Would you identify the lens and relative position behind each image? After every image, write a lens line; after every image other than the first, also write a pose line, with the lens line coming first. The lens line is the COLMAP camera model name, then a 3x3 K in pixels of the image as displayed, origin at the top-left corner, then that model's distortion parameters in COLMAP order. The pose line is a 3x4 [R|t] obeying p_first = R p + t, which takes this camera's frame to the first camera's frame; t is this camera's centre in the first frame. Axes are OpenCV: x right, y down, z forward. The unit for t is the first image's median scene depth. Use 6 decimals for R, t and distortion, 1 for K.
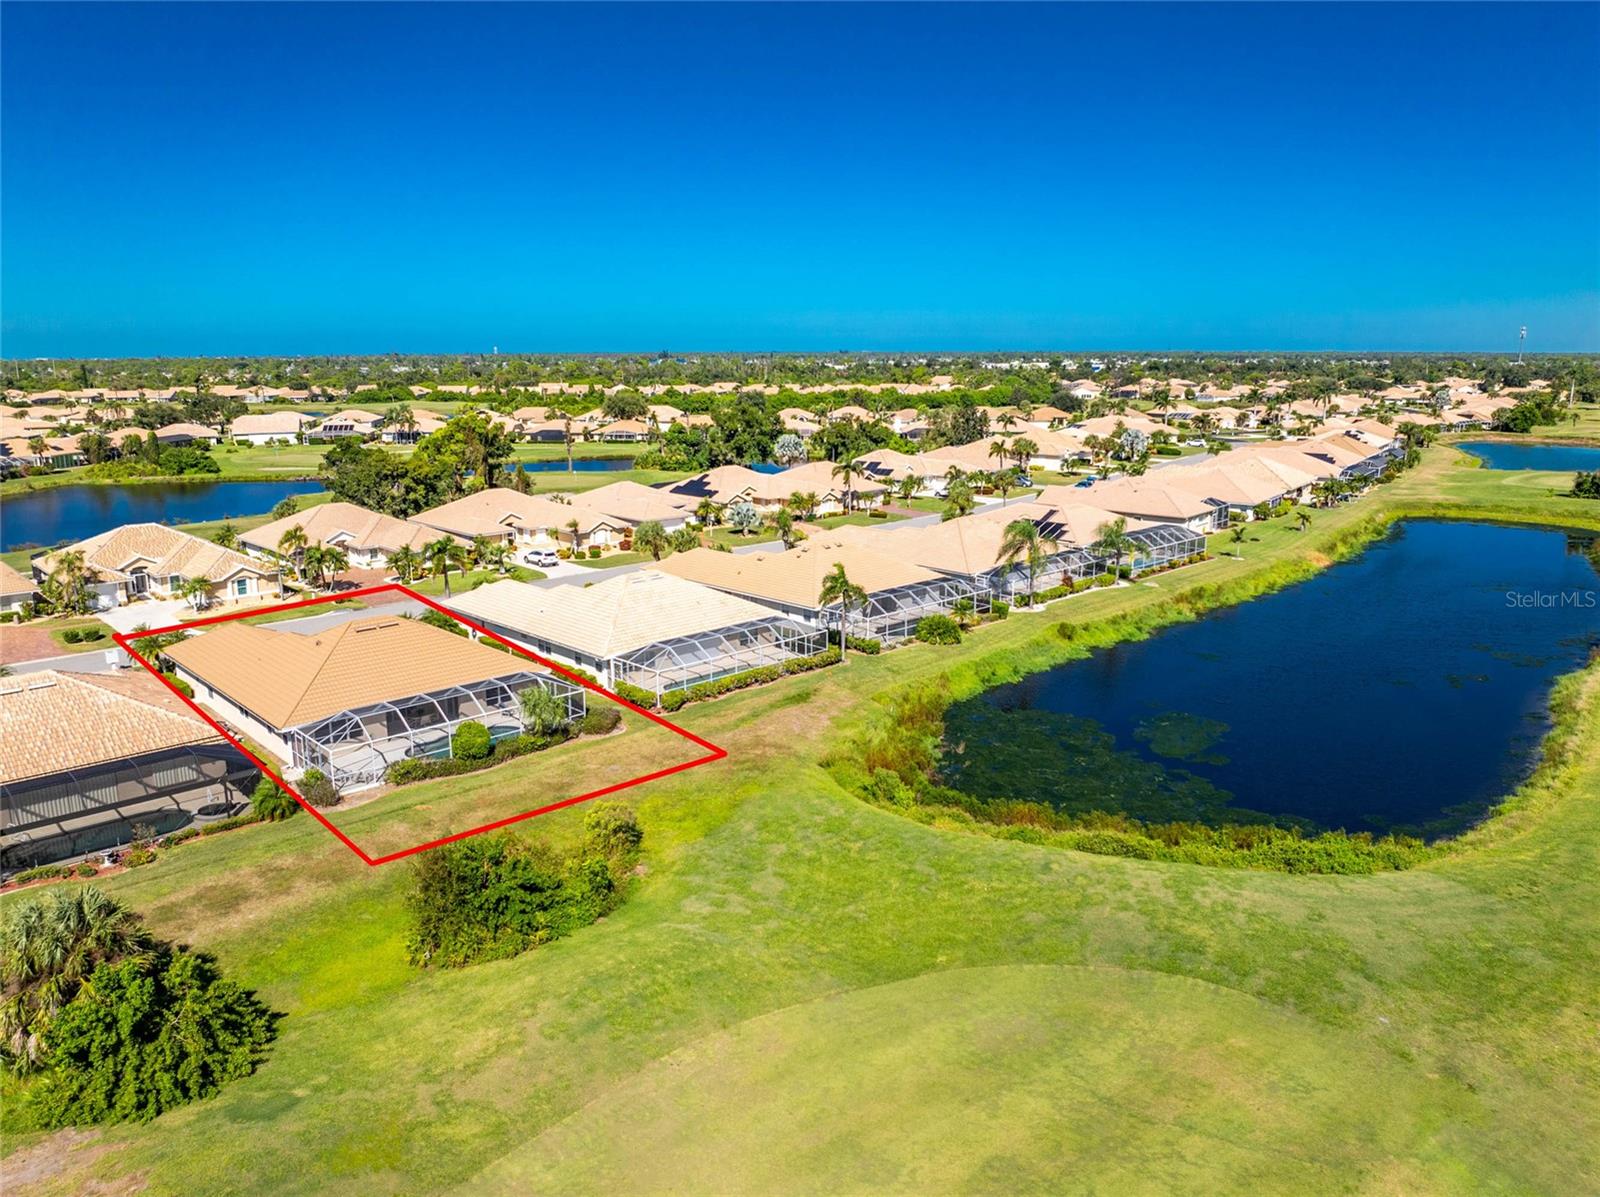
lens RADIAL K [[1124.5, 0, 803.2], [0, 1124.5, 591.4], [0, 0, 1]] dist [-0.032303, -0.010422]
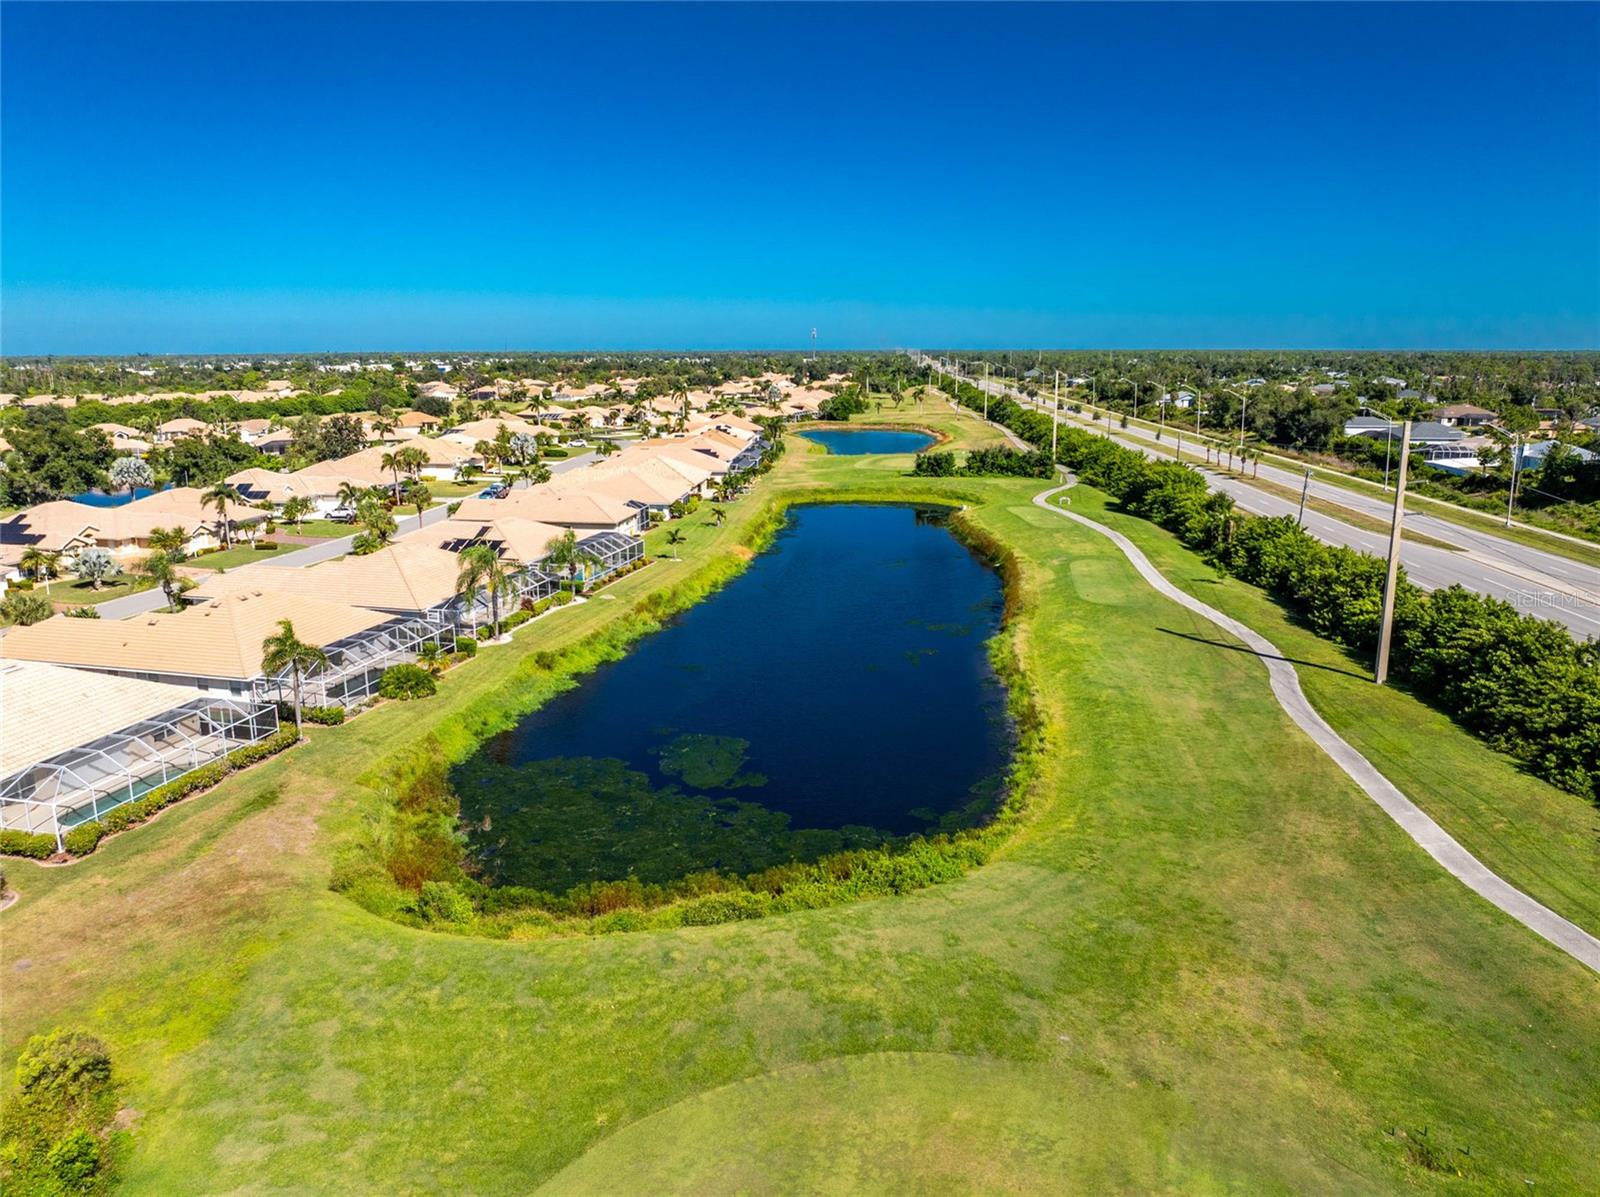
lens RADIAL K [[1124.5, 0, 803.2], [0, 1124.5, 591.4], [0, 0, 1]] dist [-0.032303, -0.010422]
pose [[0.844882, -0.109987, 0.523523, -0.040428], [0.110058, 0.993439, 0.031095, -0.017504], [-0.523508, 0.031347, 0.851444, 0.071146]]
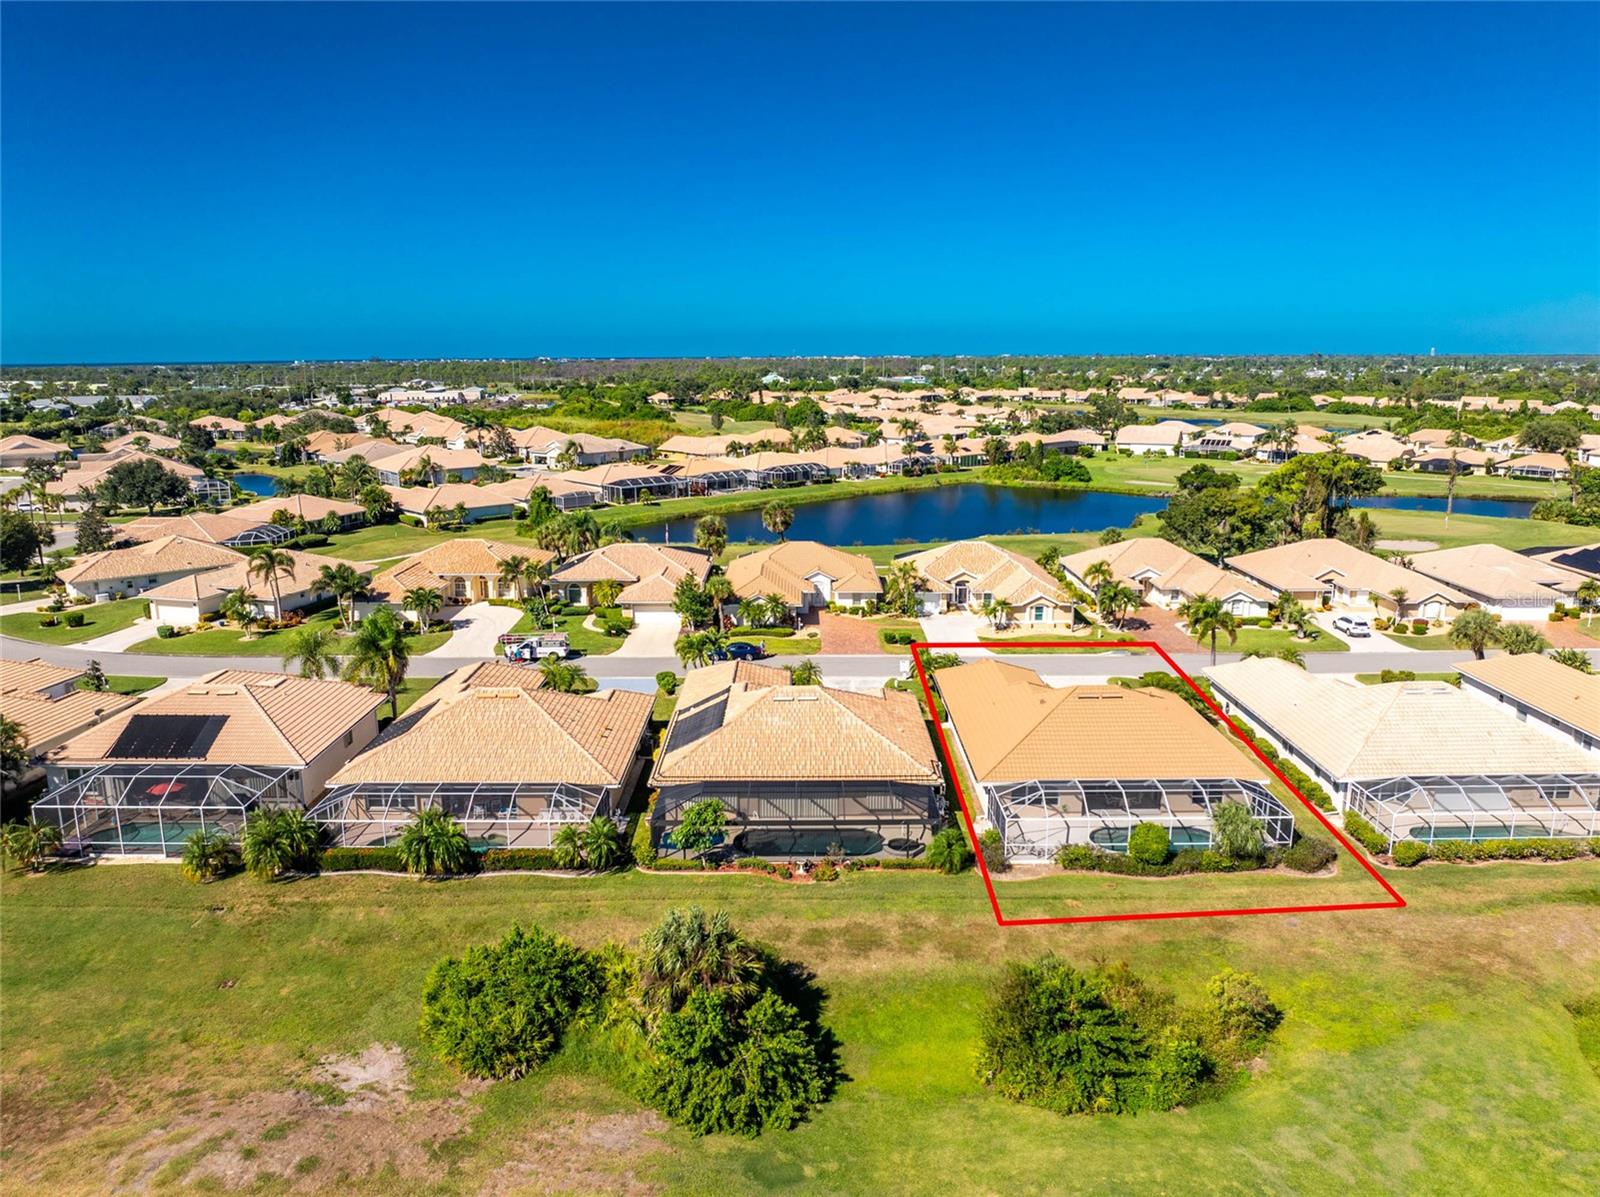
lens RADIAL K [[1124.5, 0, 803.2], [0, 1124.5, 591.4], [0, 0, 1]] dist [-0.032303, -0.010422]
pose [[0.717762, 0.142097, -0.681635, 0.048945], [-0.141293, 0.988311, 0.057246, -0.040416], [0.681802, 0.055221, 0.729450, 0.042782]]
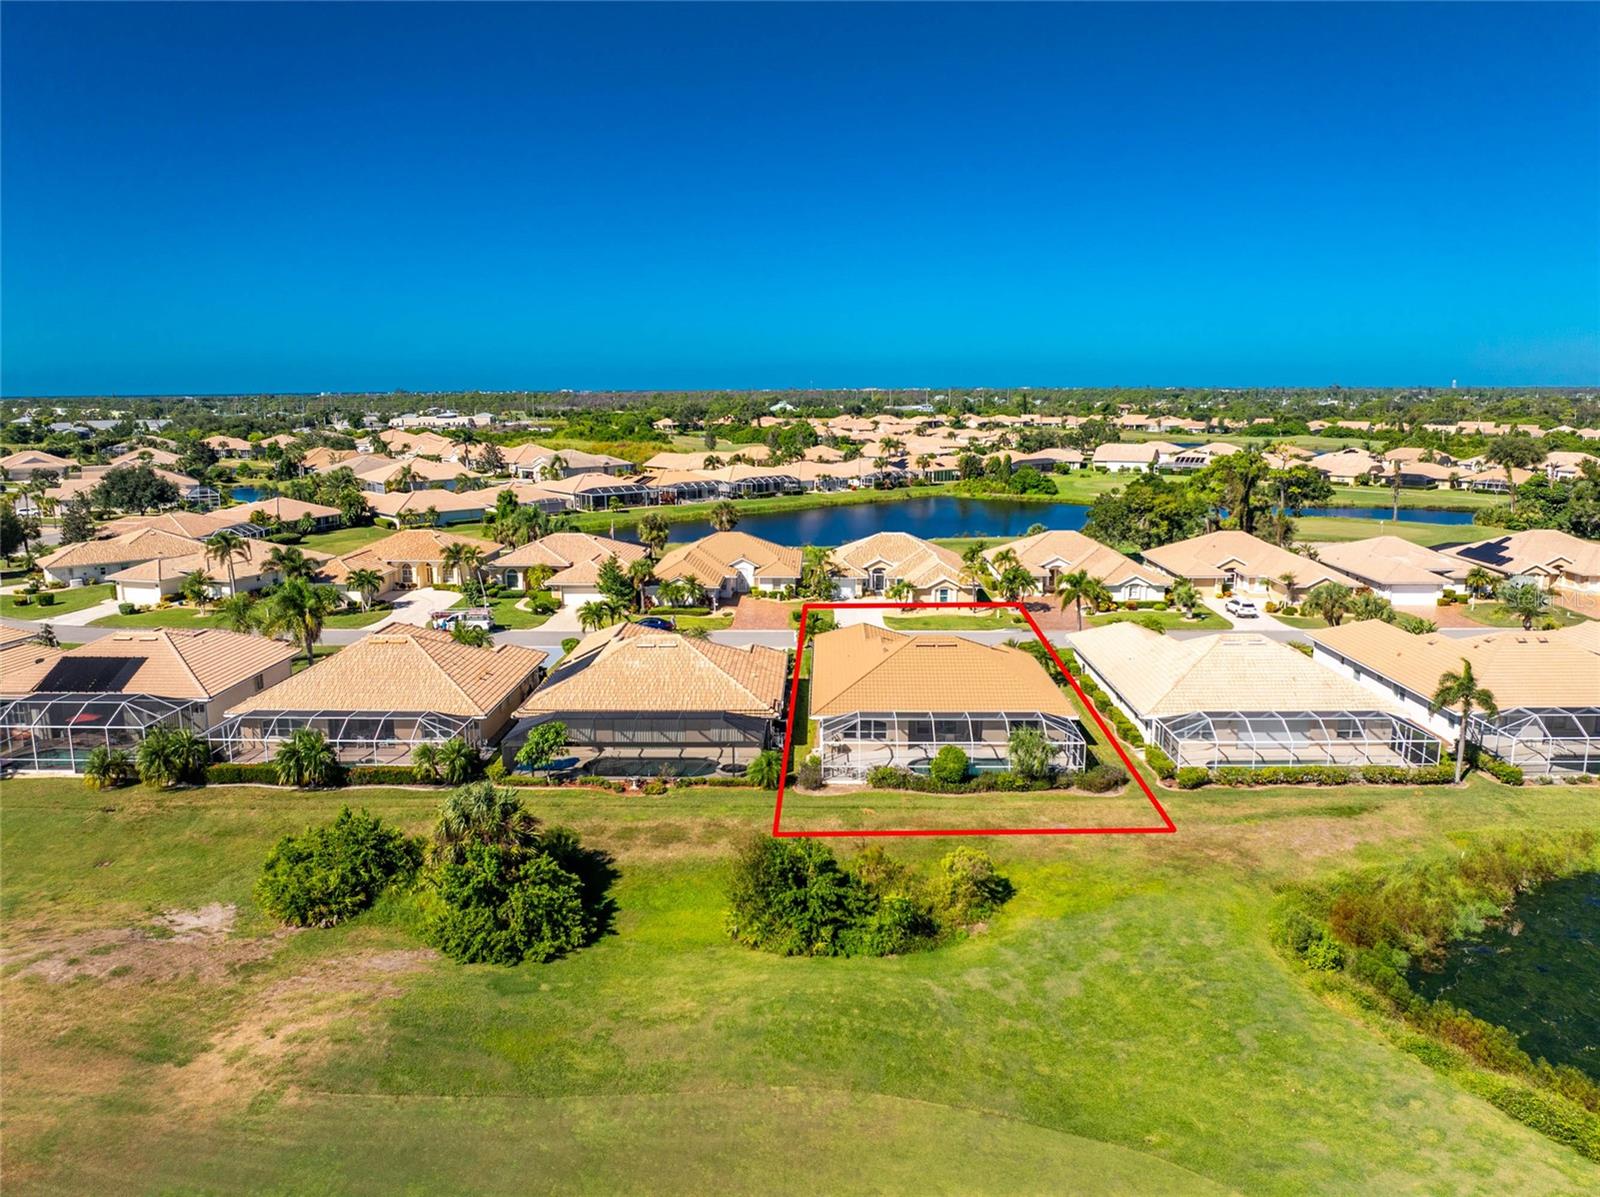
lens RADIAL K [[1124.5, 0, 803.2], [0, 1124.5, 591.4], [0, 0, 1]] dist [-0.032303, -0.010422]
pose [[0.704107, 0.125175, -0.698974, 0.142024], [-0.144398, 0.989013, 0.031658, -0.017735], [0.695257, 0.078640, 0.714446, 0.064256]]
